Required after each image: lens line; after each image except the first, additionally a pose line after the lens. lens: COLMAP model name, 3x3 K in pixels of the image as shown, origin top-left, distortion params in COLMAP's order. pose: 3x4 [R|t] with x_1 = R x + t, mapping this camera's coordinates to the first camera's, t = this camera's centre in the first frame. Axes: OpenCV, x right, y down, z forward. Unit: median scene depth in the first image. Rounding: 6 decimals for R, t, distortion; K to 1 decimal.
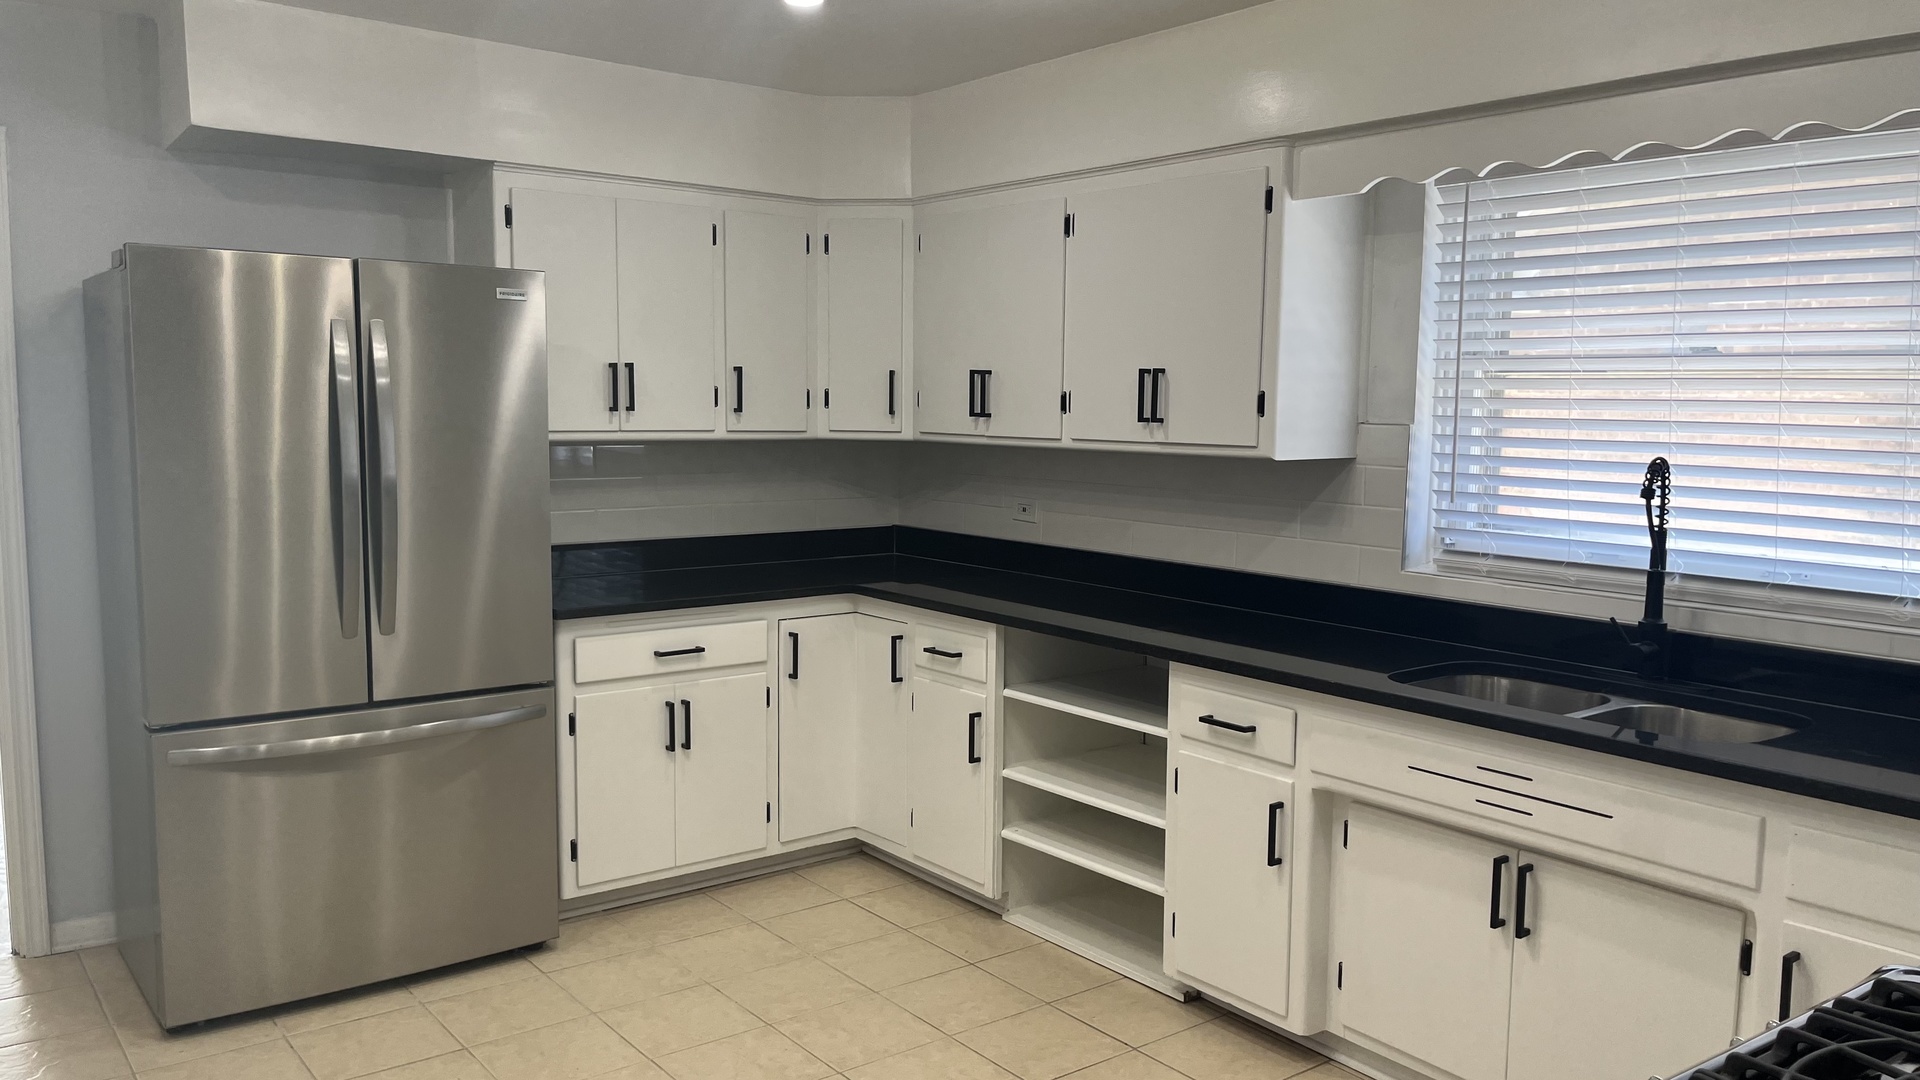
lens RADIAL K [[1442.1, 0, 949.8], [0, 1442.1, 551.5], [0, 0, 1]] dist [0.002838, -0.016570]
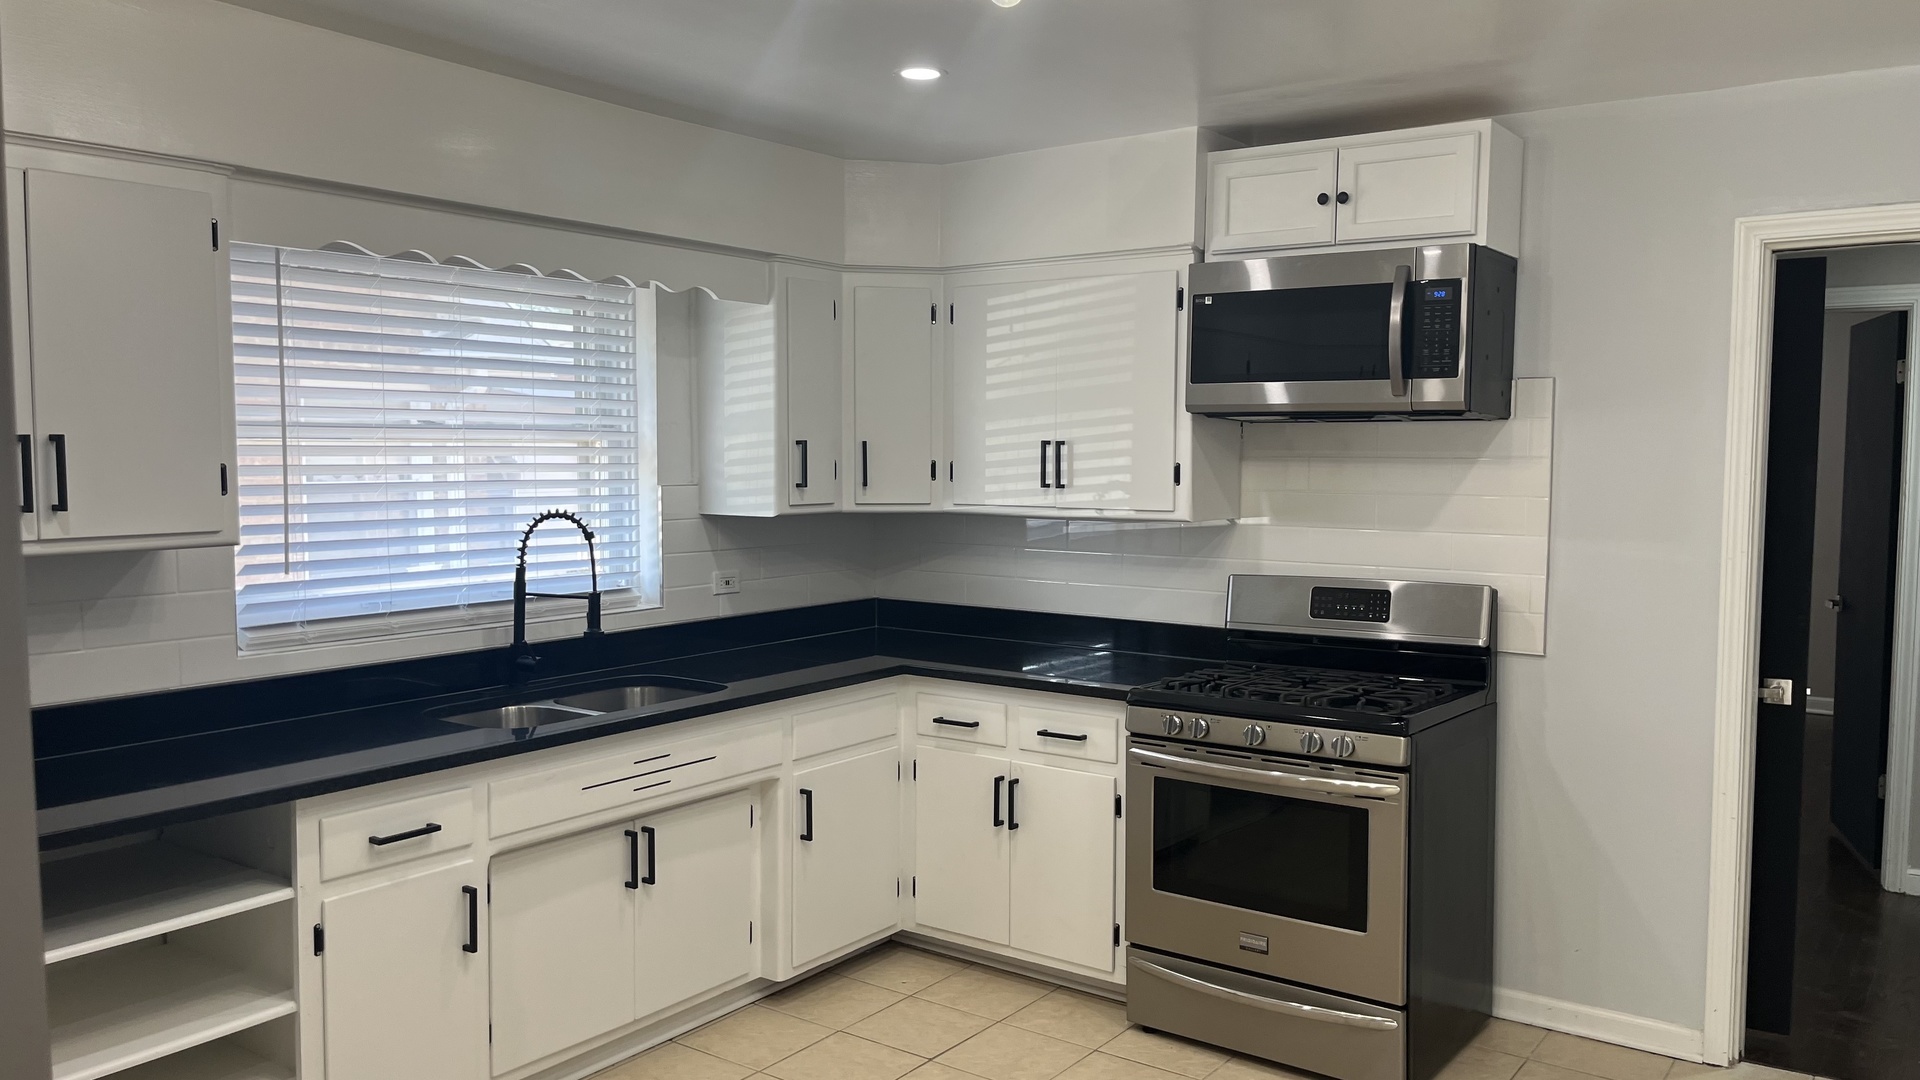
lens RADIAL K [[1442.1, 0, 949.6], [0, 1442.1, 532.5], [0, 0, 1]] dist [0.002838, -0.016570]
pose [[-0.291957, -0.055795, 0.954802, -0.813853], [0.110795, 0.989603, 0.091707, -0.118073], [-0.949992, 0.132562, -0.282740, 0.993812]]
